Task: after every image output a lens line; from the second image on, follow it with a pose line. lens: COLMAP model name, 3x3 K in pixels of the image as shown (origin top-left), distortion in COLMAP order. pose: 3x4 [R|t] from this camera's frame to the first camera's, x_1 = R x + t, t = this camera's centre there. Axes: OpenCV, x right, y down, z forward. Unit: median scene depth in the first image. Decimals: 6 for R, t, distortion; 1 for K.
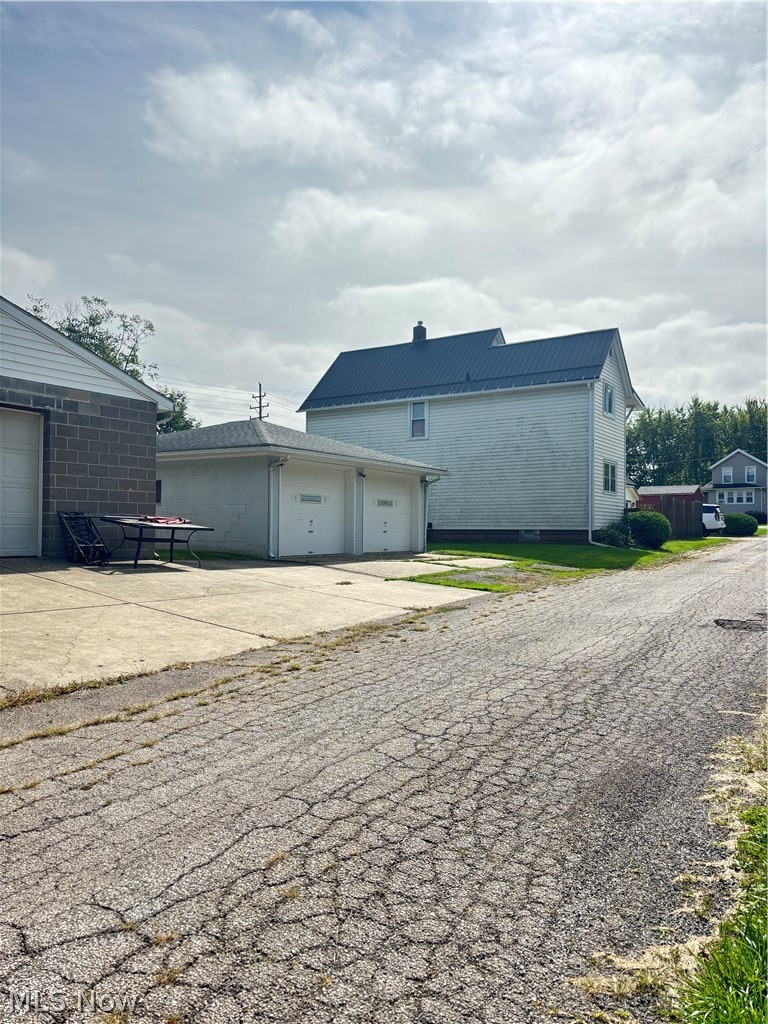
lens RADIAL K [[761.7, 0, 386.6], [0, 761.7, 517.9], [0, 0, 1]] dist [0.110324, -0.124852]
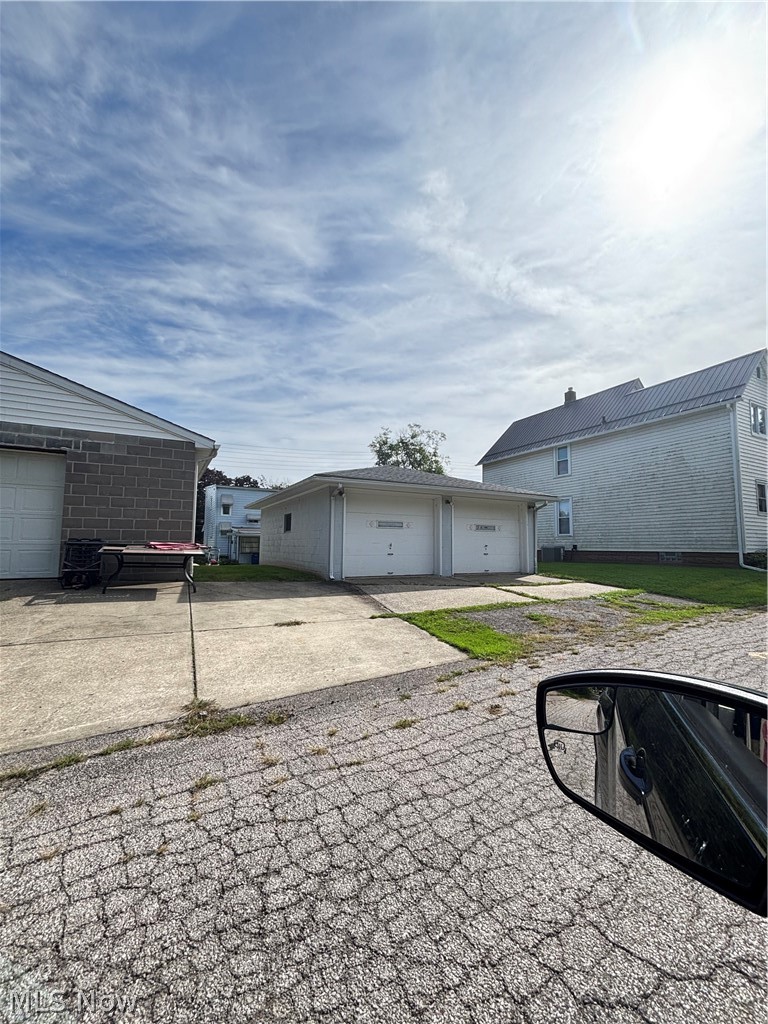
lens RADIAL K [[413.5, 0, 384.0], [0, 413.5, 512.0], [0, 0, 1]] dist [-0.008521, -0.000103]
pose [[0.872564, -0.039279, -0.486918, 0.127539], [0.005291, 0.997463, -0.070983, -0.000936], [0.488471, 0.059361, 0.870559, 0.329182]]
